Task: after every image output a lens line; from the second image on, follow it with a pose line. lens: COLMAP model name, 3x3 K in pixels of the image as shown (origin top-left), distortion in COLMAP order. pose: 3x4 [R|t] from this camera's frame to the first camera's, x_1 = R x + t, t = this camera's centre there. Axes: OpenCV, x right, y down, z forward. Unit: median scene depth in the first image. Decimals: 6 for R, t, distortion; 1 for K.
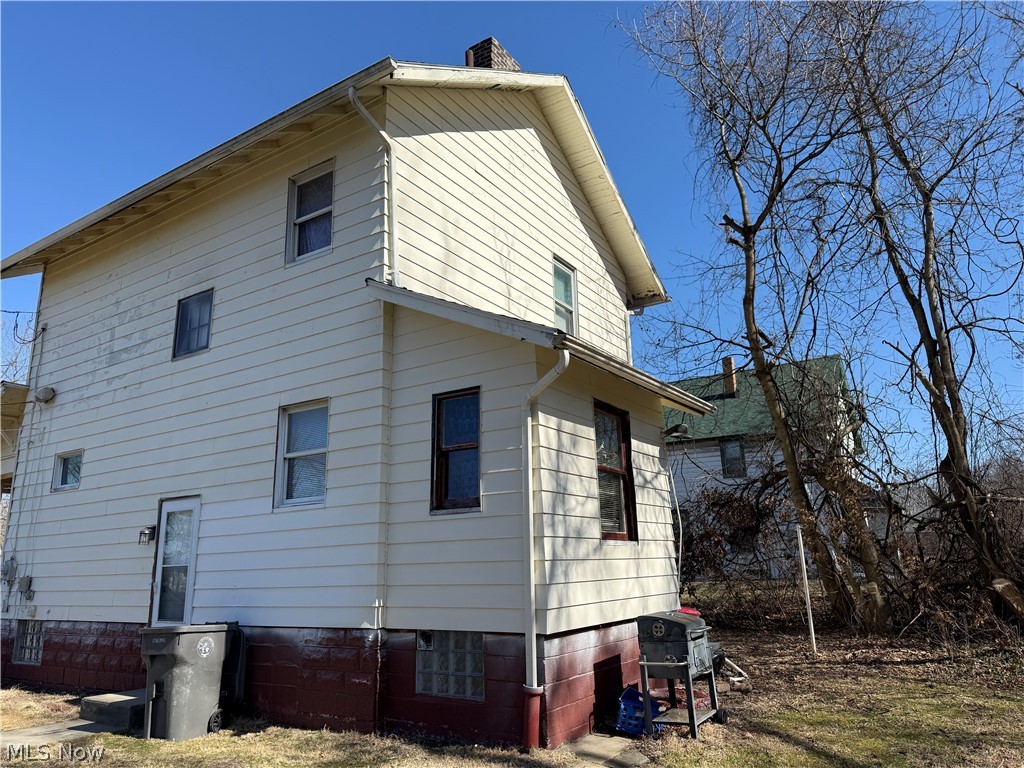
lens RADIAL K [[714.7, 0, 512.0], [0, 714.7, 384.0], [0, 0, 1]] dist [0.070103, -0.112813]
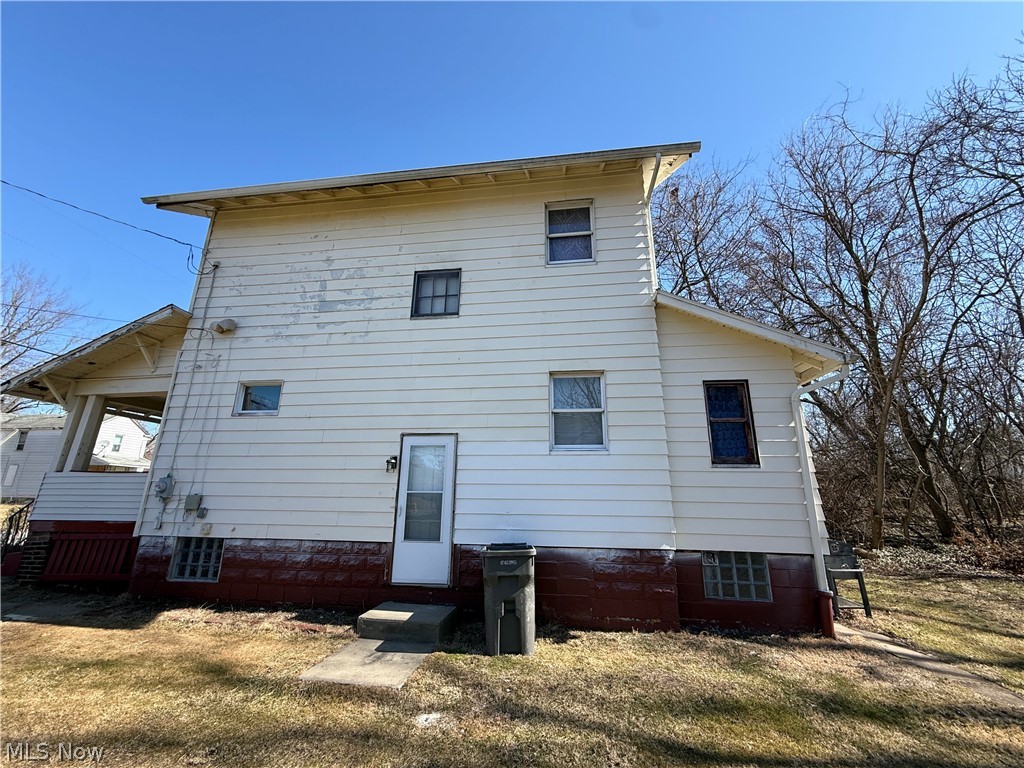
lens RADIAL K [[405.2, 0, 512.0], [0, 405.2, 384.0], [0, 0, 1]] dist [-0.001316, -0.000111]
pose [[0.904557, 0.148425, 0.399683, -0.612636], [-0.140169, 0.988865, -0.049992, 0.090270], [-0.402653, -0.010803, 0.915289, 0.340408]]
